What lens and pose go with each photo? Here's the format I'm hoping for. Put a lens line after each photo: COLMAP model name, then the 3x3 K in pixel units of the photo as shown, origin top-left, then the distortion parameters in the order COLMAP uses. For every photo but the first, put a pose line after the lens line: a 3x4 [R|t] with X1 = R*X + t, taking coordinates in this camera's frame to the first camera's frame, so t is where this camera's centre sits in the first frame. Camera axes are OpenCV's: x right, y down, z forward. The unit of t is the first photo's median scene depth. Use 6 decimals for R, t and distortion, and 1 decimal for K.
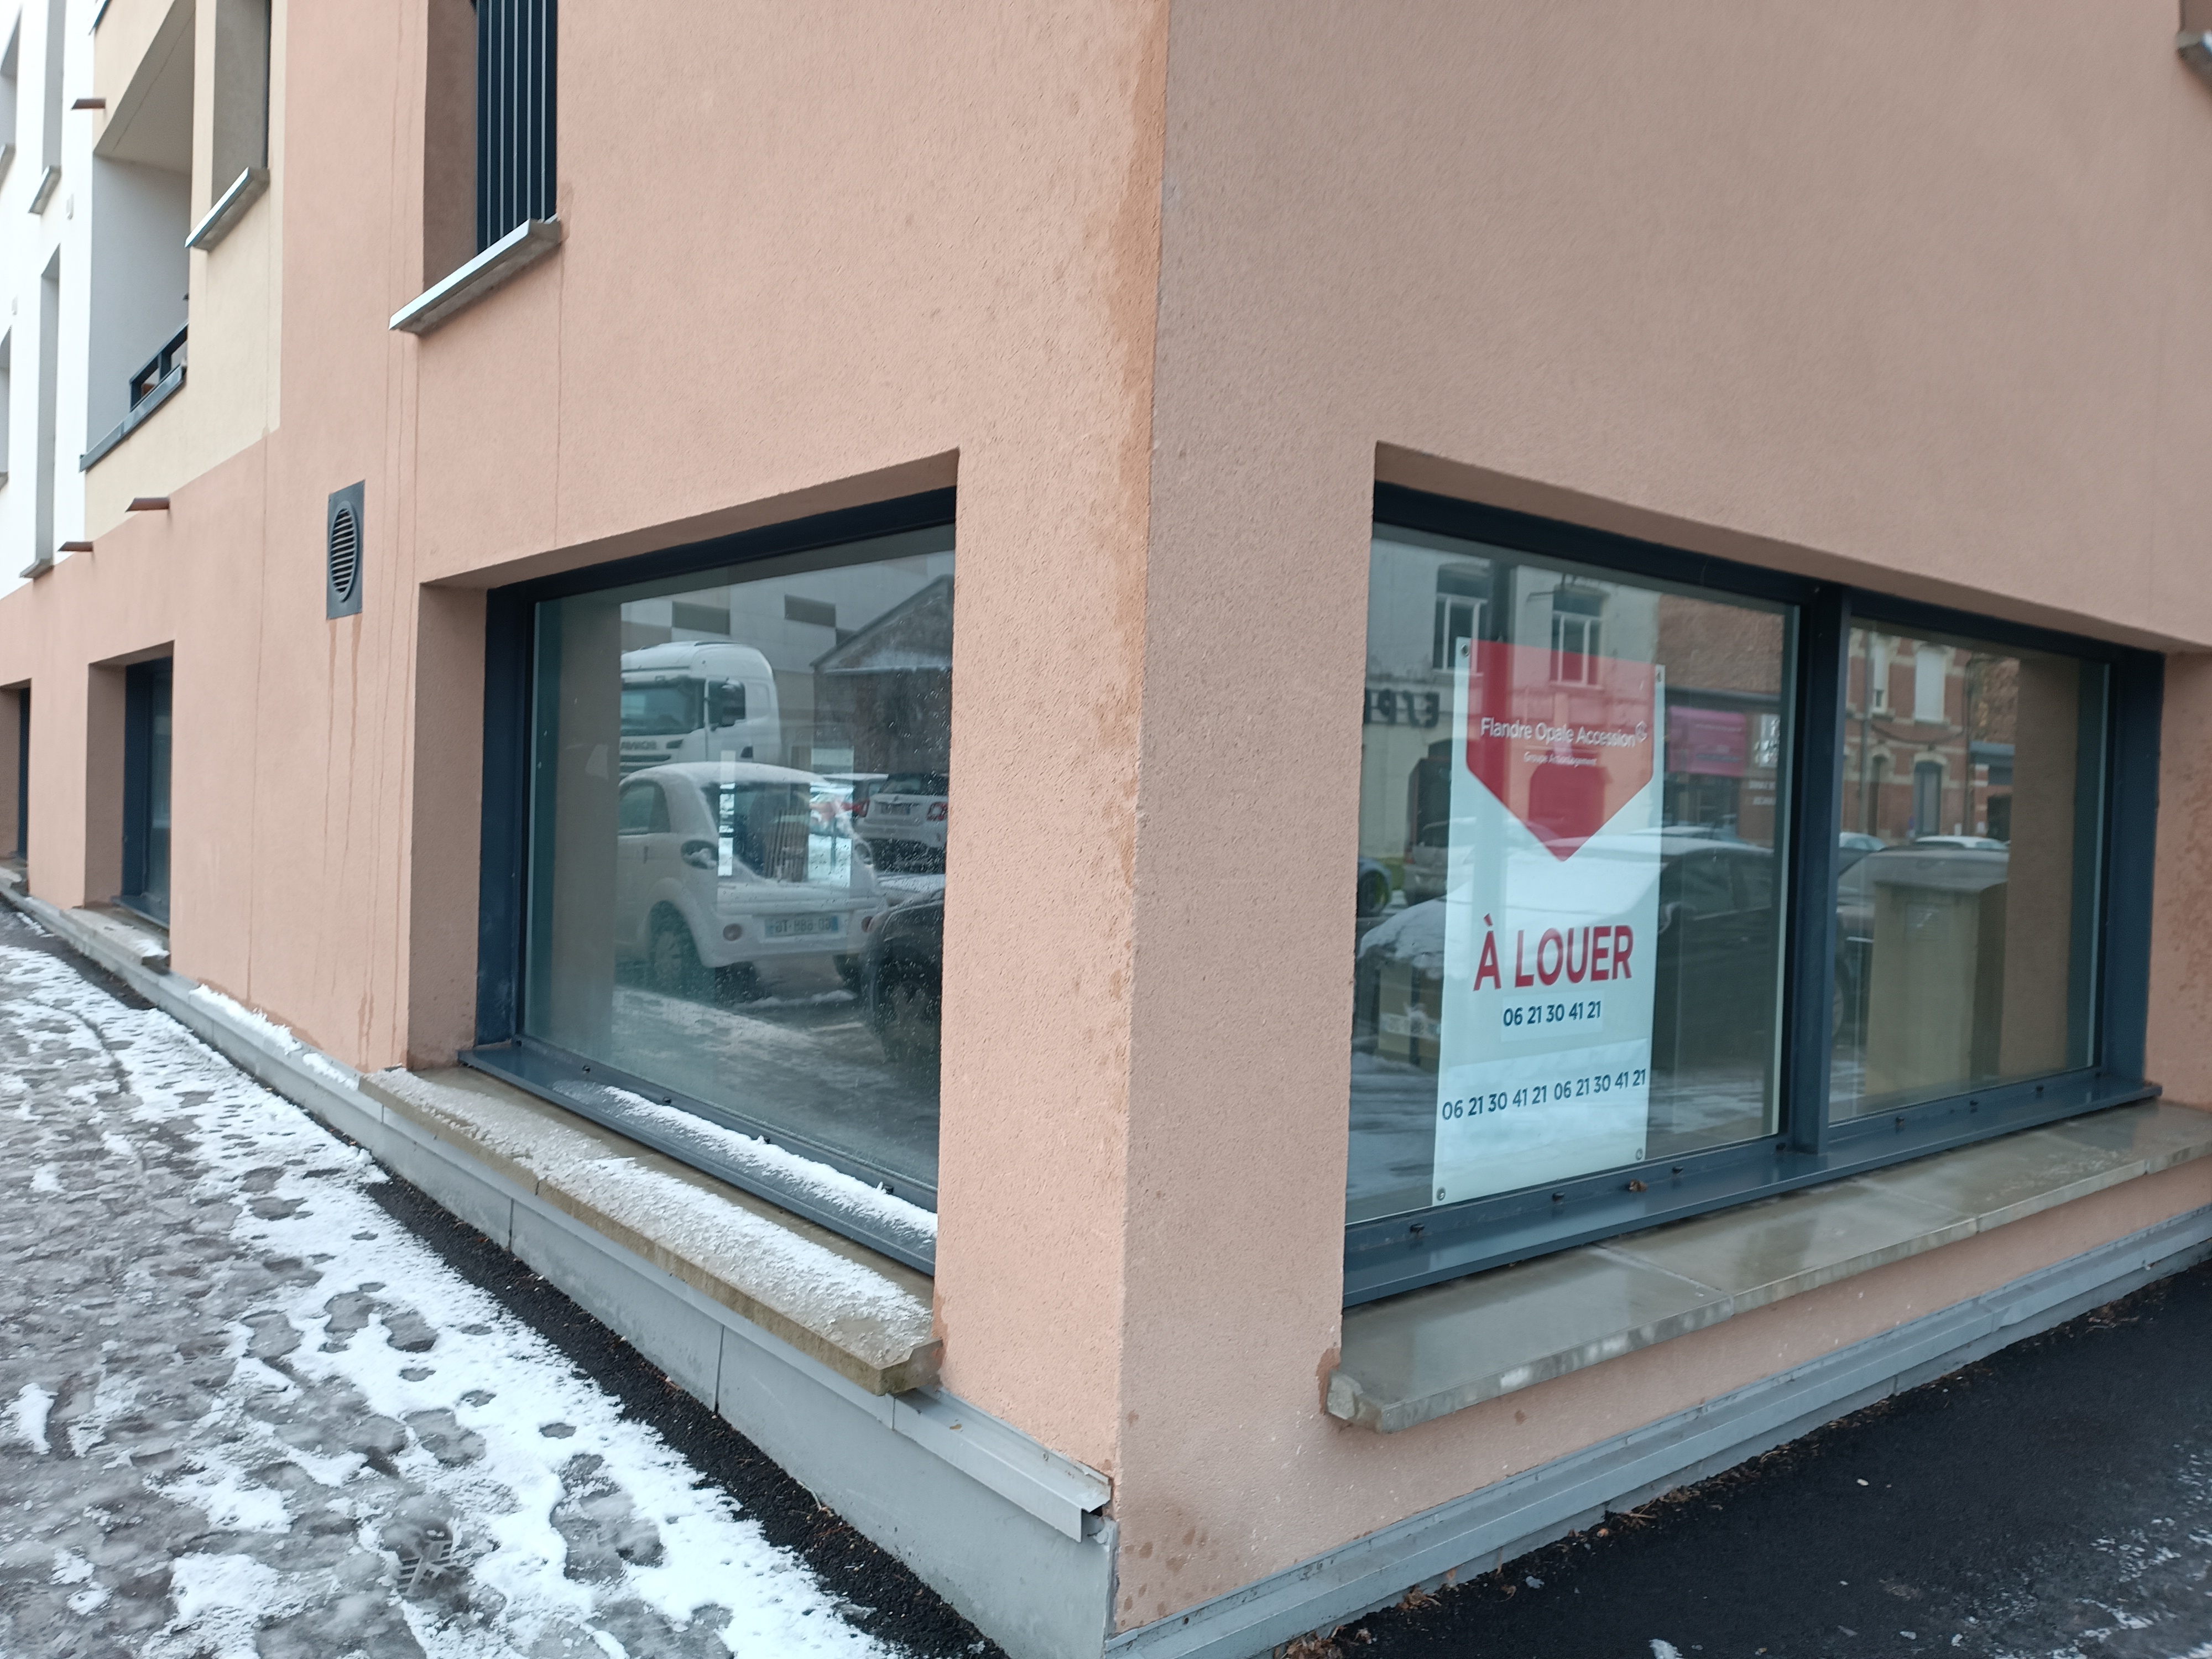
lens RADIAL K [[1609.5, 0, 1106.0], [0, 1609.5, 829.5], [0, 0, 1]] dist [0.022007, -0.000952]
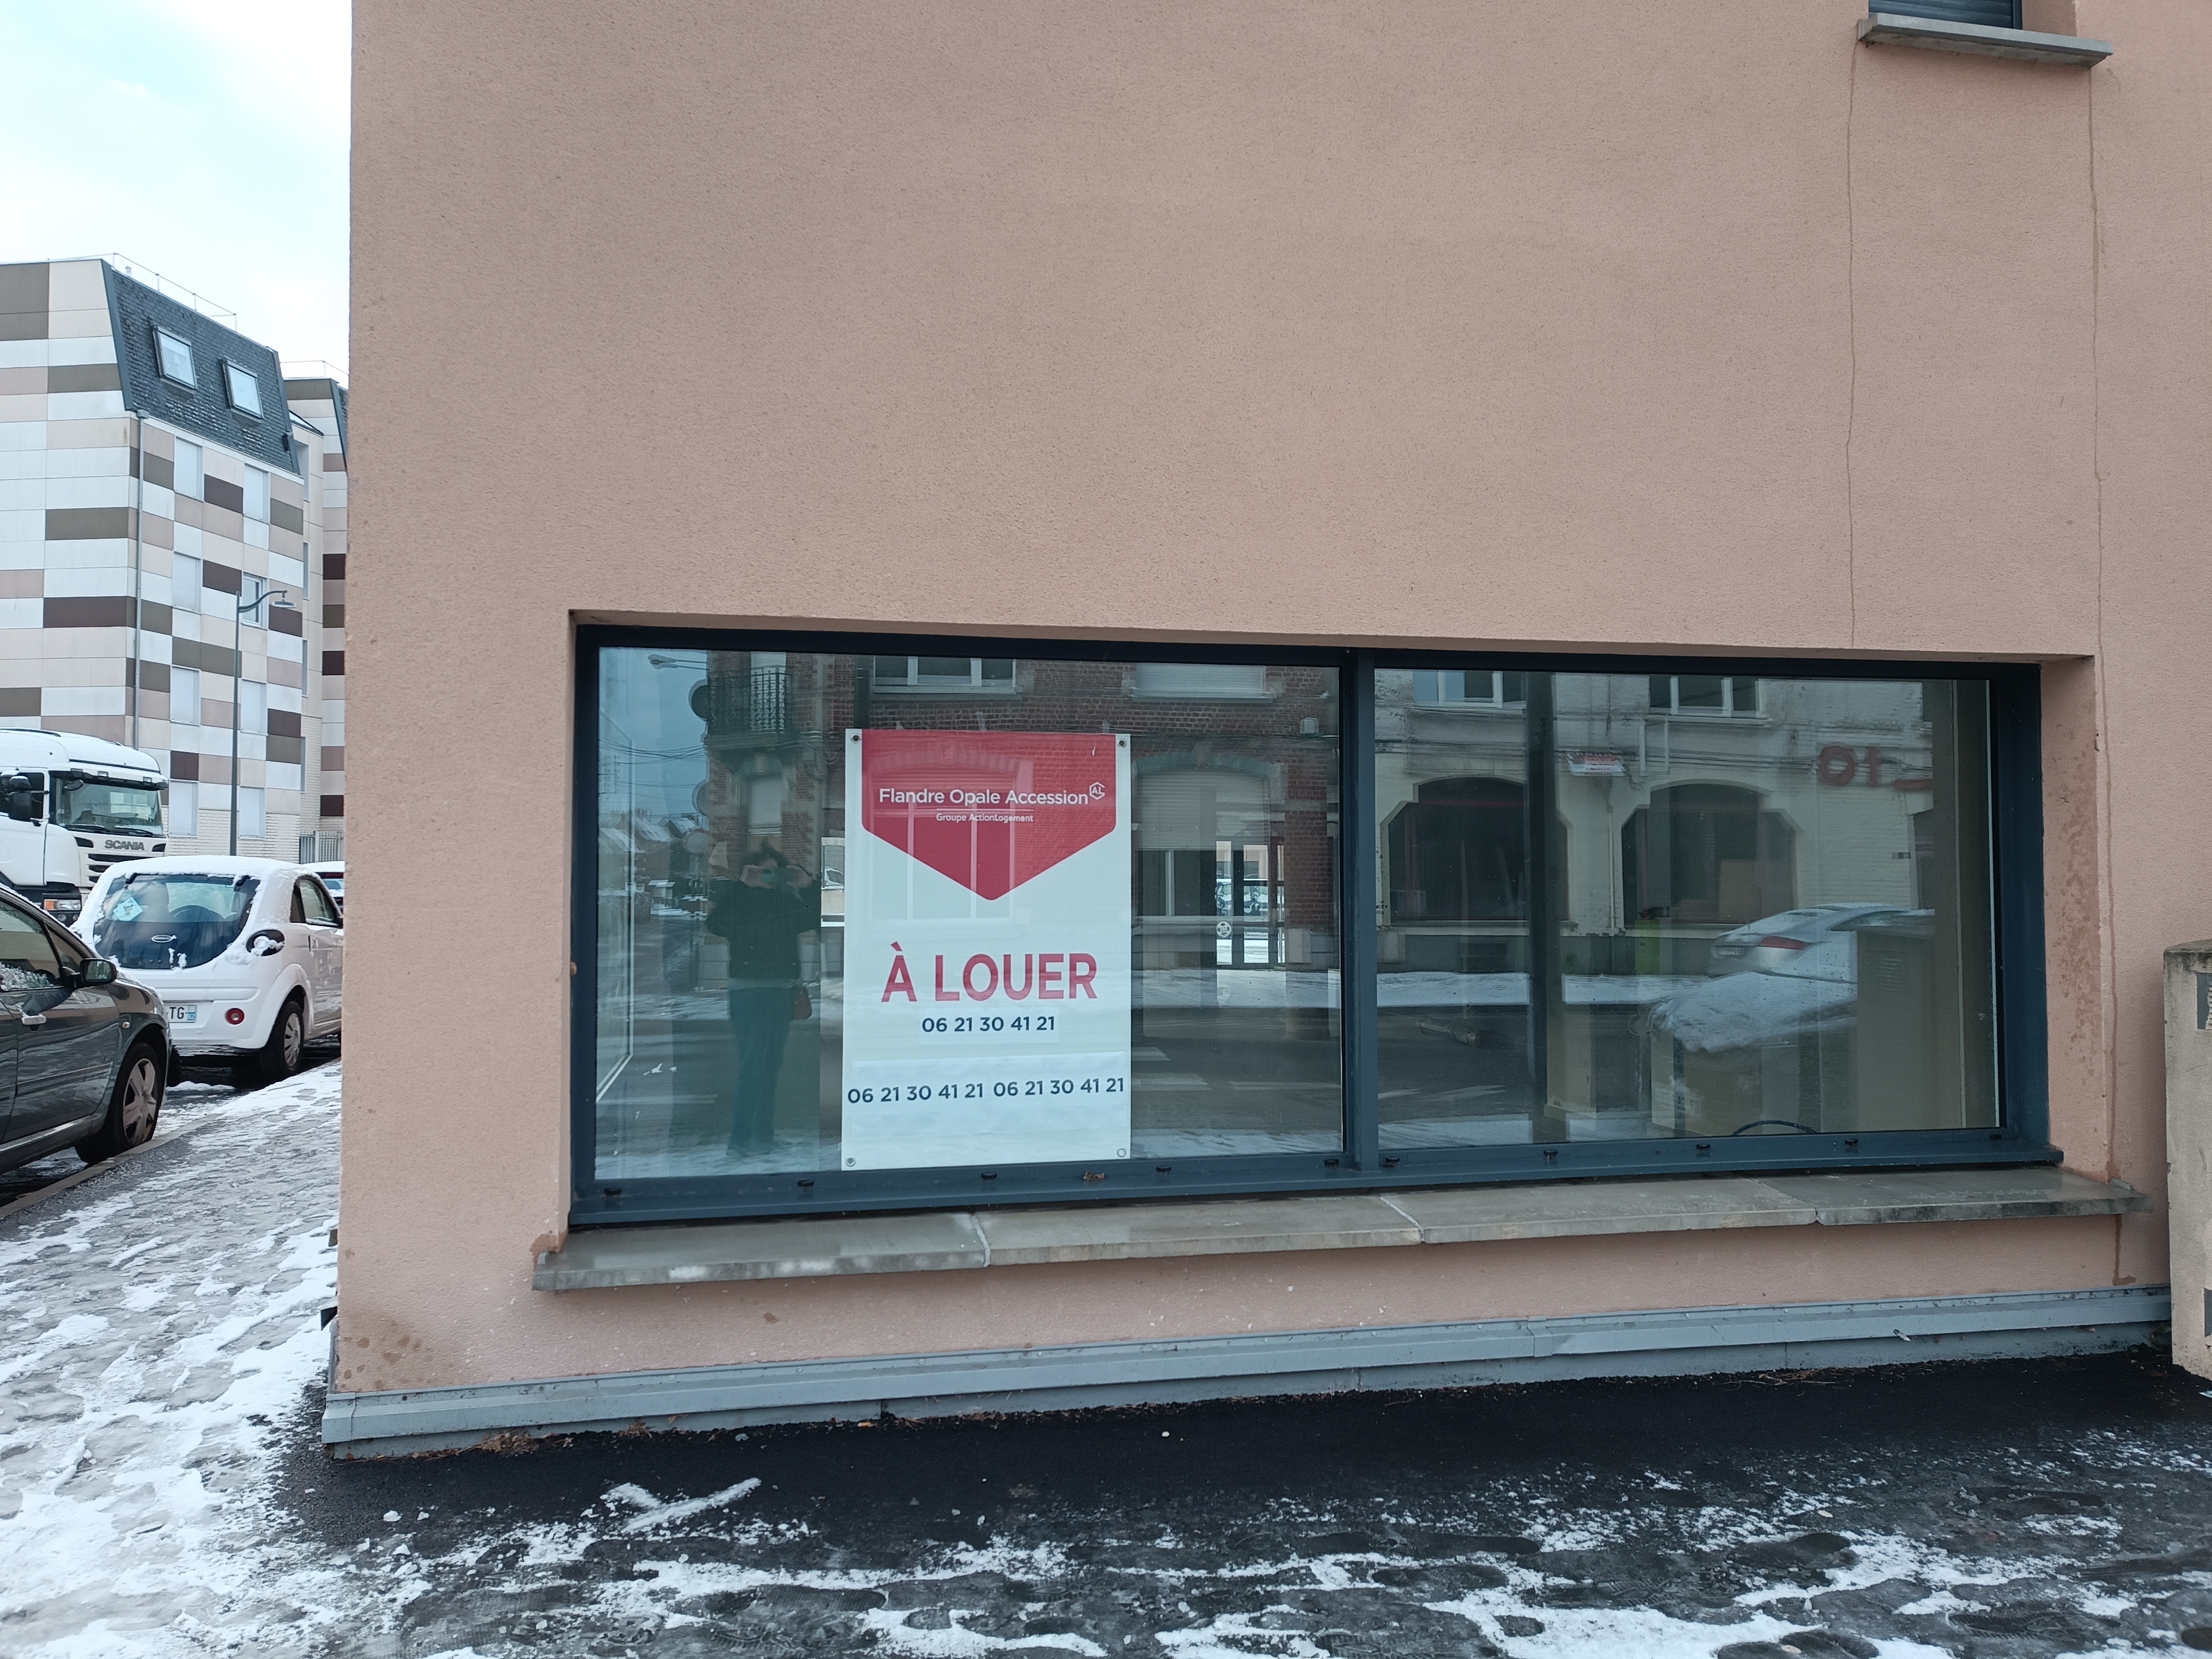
lens RADIAL K [[1589.2, 0, 1041.5], [0, 1589.2, 822.9], [0, 0, 1]] dist [0.036810, 0.002298]
pose [[0.887648, -0.045674, -0.458251, 0.891492], [0.019020, 0.997856, -0.062615, 0.038711], [0.460129, 0.046865, 0.886615, -0.059615]]
